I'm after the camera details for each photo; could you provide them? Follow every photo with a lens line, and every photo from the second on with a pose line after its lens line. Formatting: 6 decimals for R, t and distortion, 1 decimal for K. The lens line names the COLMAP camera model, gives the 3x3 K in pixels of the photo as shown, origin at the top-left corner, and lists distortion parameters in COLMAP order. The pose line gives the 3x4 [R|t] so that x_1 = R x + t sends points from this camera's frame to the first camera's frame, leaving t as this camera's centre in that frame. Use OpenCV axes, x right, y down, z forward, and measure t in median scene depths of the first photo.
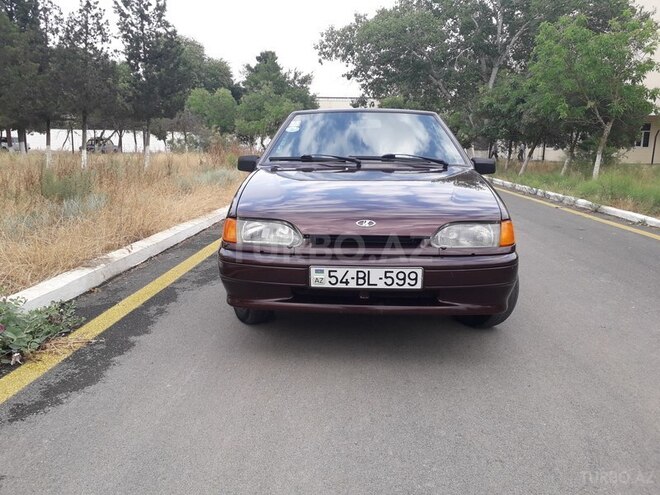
lens RADIAL K [[530.0, 0, 330.0], [0, 530.0, 247.5], [0, 0, 1]] dist [0.010911, -0.005070]
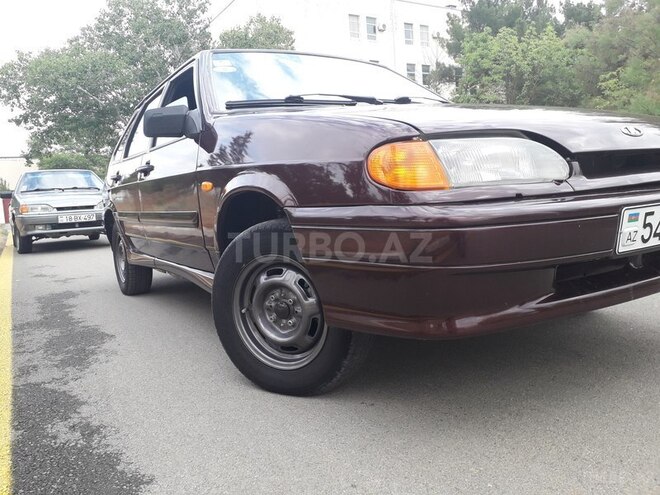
lens RADIAL K [[530.0, 0, 330.0], [0, 530.0, 247.5], [0, 0, 1]] dist [0.010911, -0.005070]
pose [[0.830100, -0.124065, 0.543637, -0.084069], [0.177557, 0.982998, -0.046785, 0.007210], [-0.528590, 0.135363, 0.838015, 0.116439]]
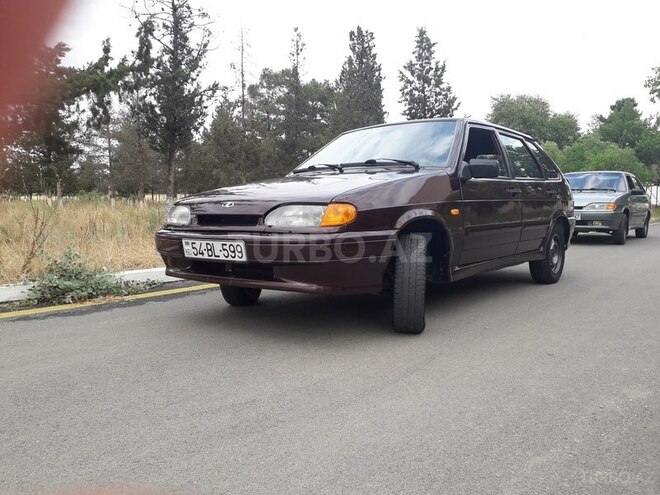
lens RADIAL K [[530.0, 0, 330.0], [0, 530.0, 247.5], [0, 0, 1]] dist [0.010911, -0.005070]
pose [[0.807807, 0.026632, -0.588845, 0.151899], [-0.090902, 0.992657, -0.079808, 0.019237], [0.582396, 0.117997, 0.804296, 0.033926]]
